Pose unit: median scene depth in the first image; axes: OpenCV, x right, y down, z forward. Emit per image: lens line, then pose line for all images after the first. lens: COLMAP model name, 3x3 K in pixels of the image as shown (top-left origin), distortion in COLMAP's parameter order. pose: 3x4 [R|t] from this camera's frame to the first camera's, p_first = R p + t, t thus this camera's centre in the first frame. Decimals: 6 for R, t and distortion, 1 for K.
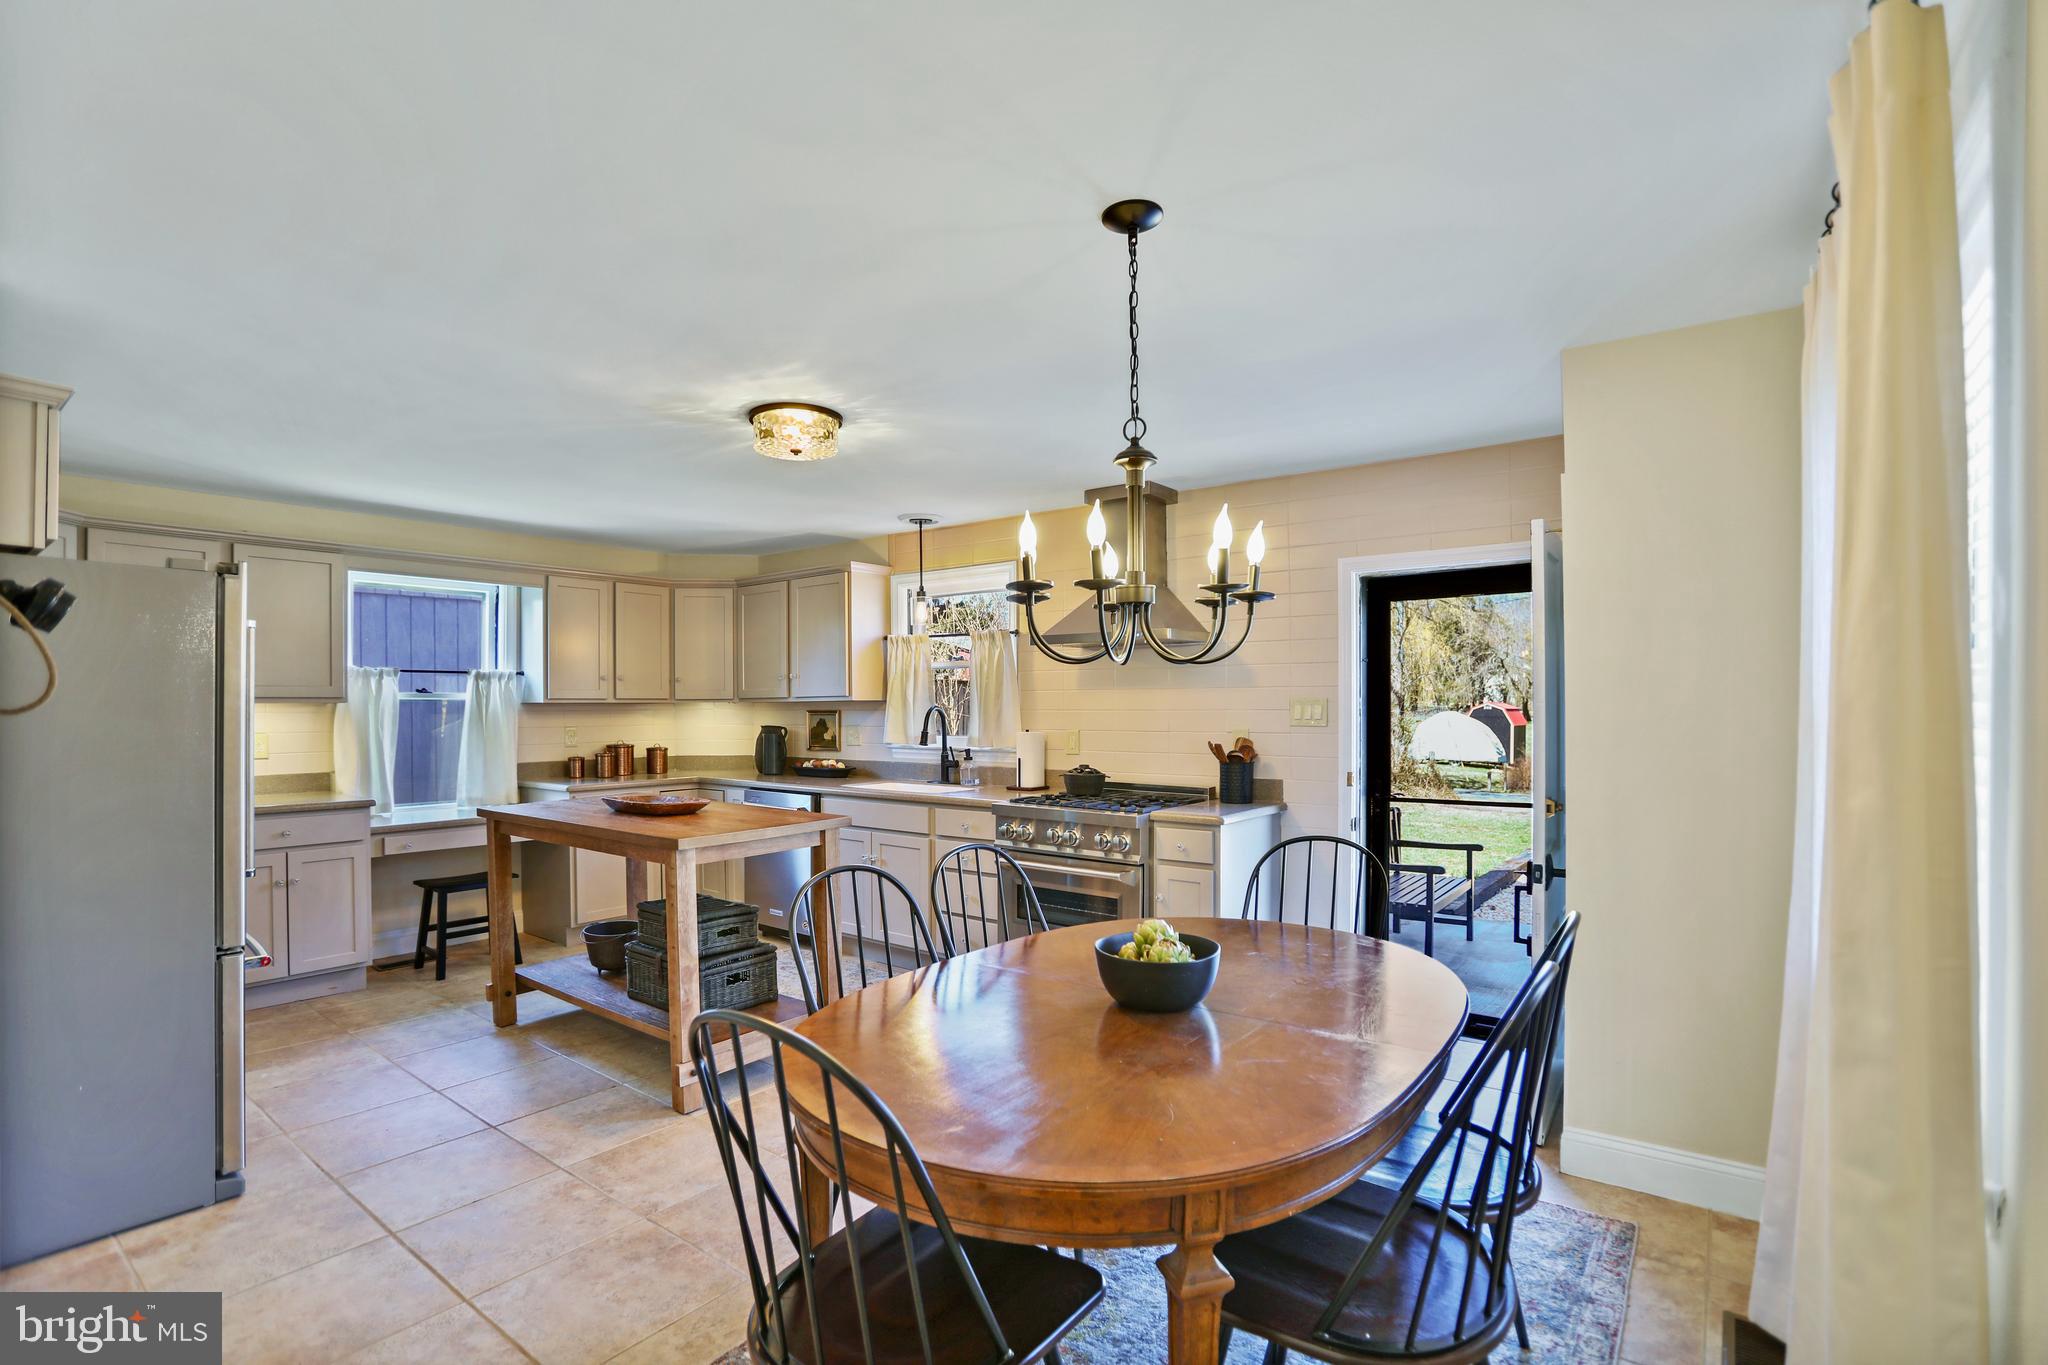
lens RADIAL K [[958.2, 0, 1012.3], [0, 958.2, 708.1], [0, 0, 1]] dist [-0.075528, 0.036511]
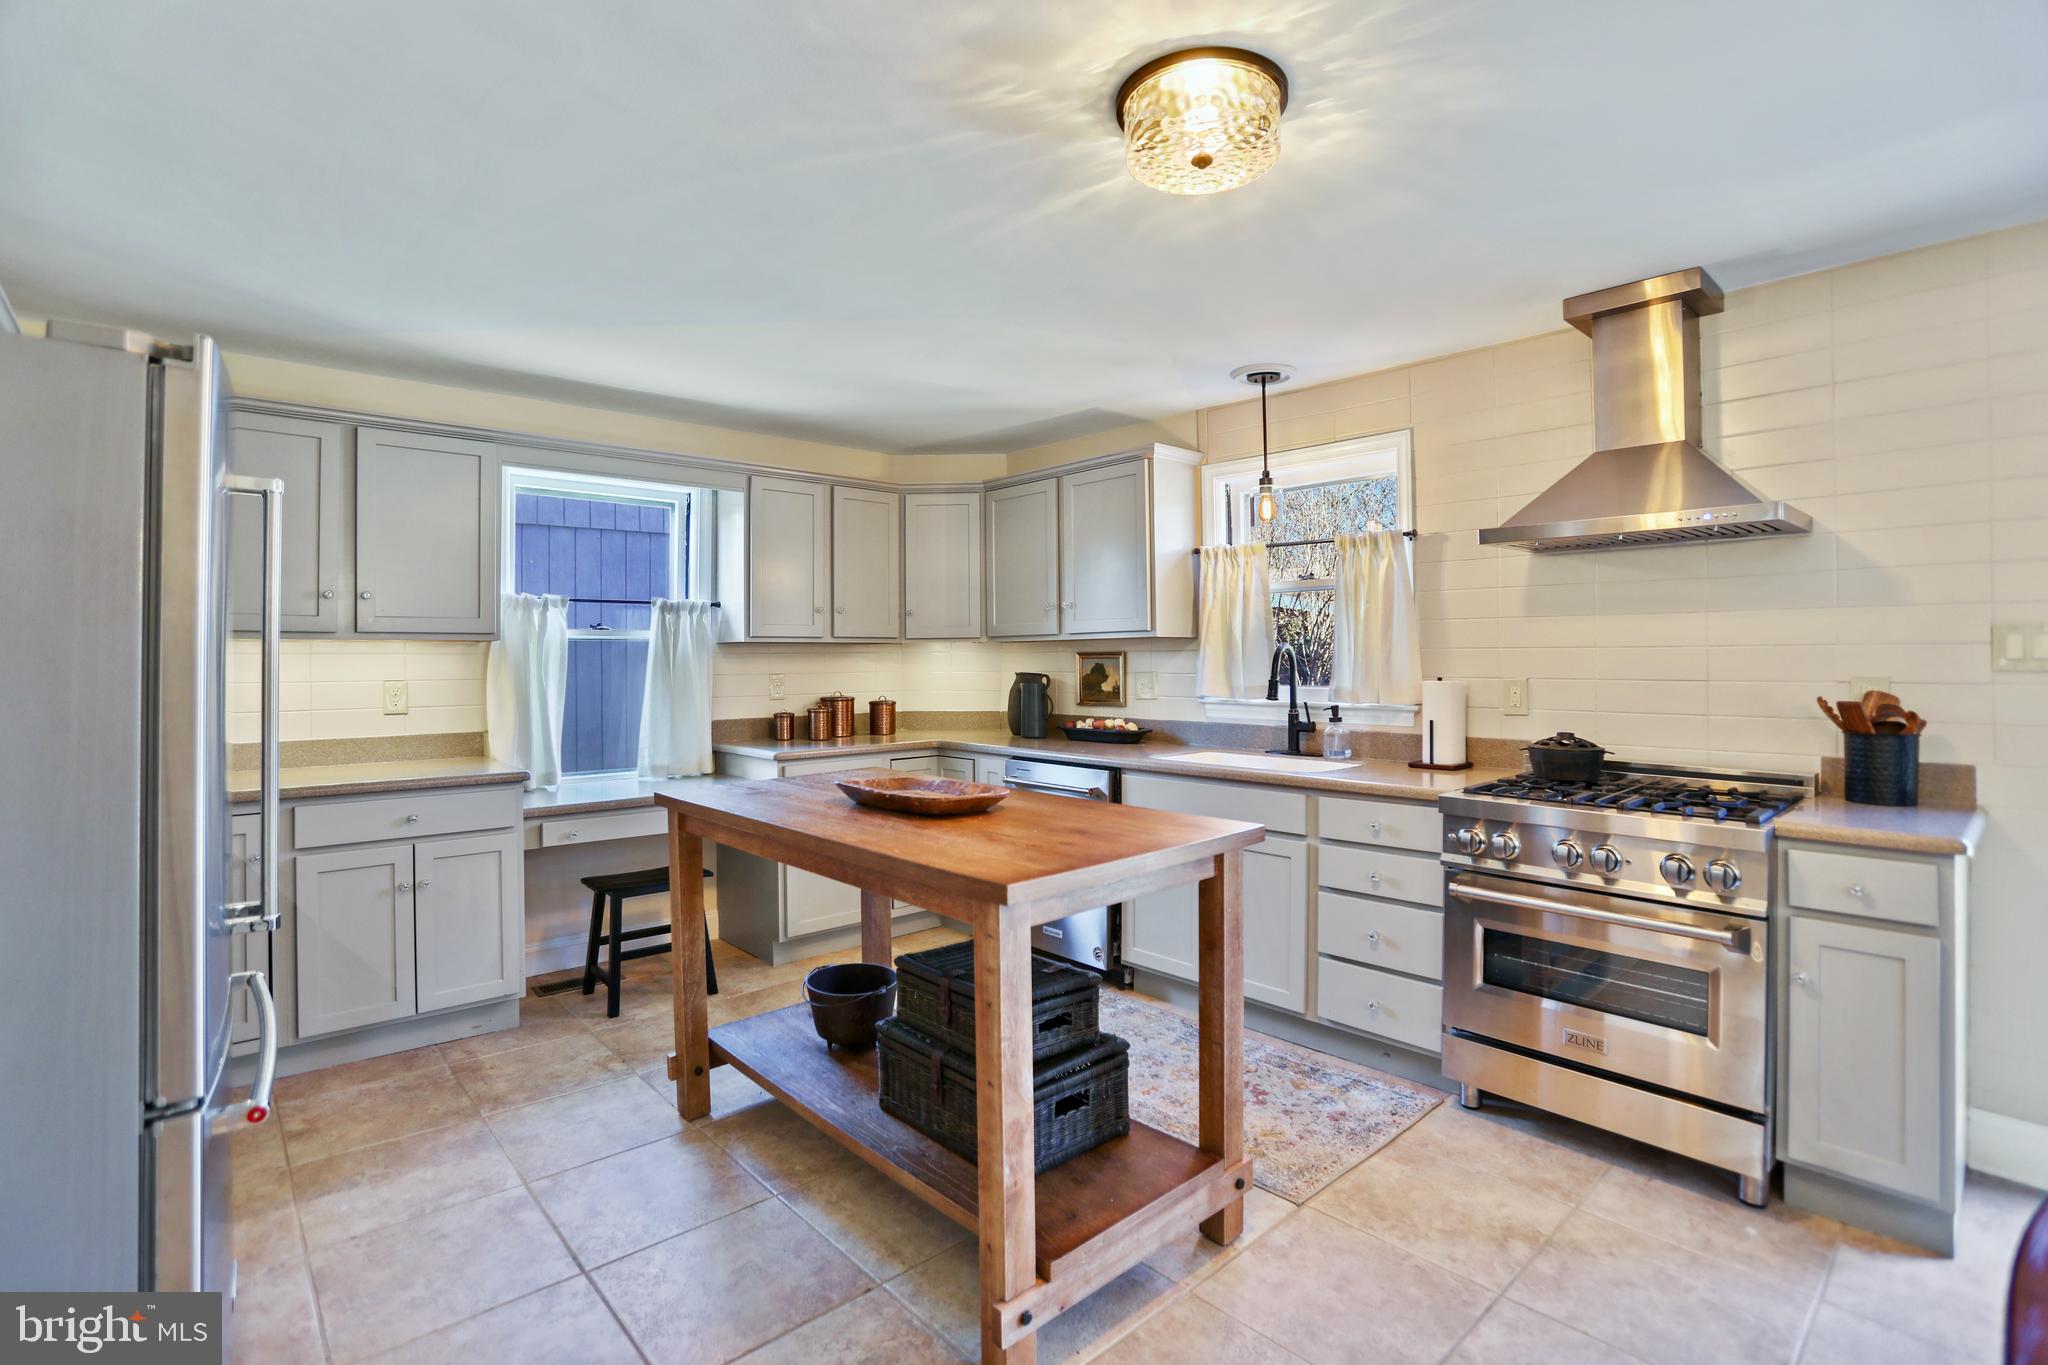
lens RADIAL K [[960.5, 0, 1022.1], [0, 960.5, 655.0], [0, 0, 1]] dist [-0.077315, 0.036318]
pose [[0.985388, -0.002206, -0.170310, -0.155232], [0.001548, 0.999991, -0.003991, 0.008861], [0.170318, 0.003669, 0.985382, 0.297704]]
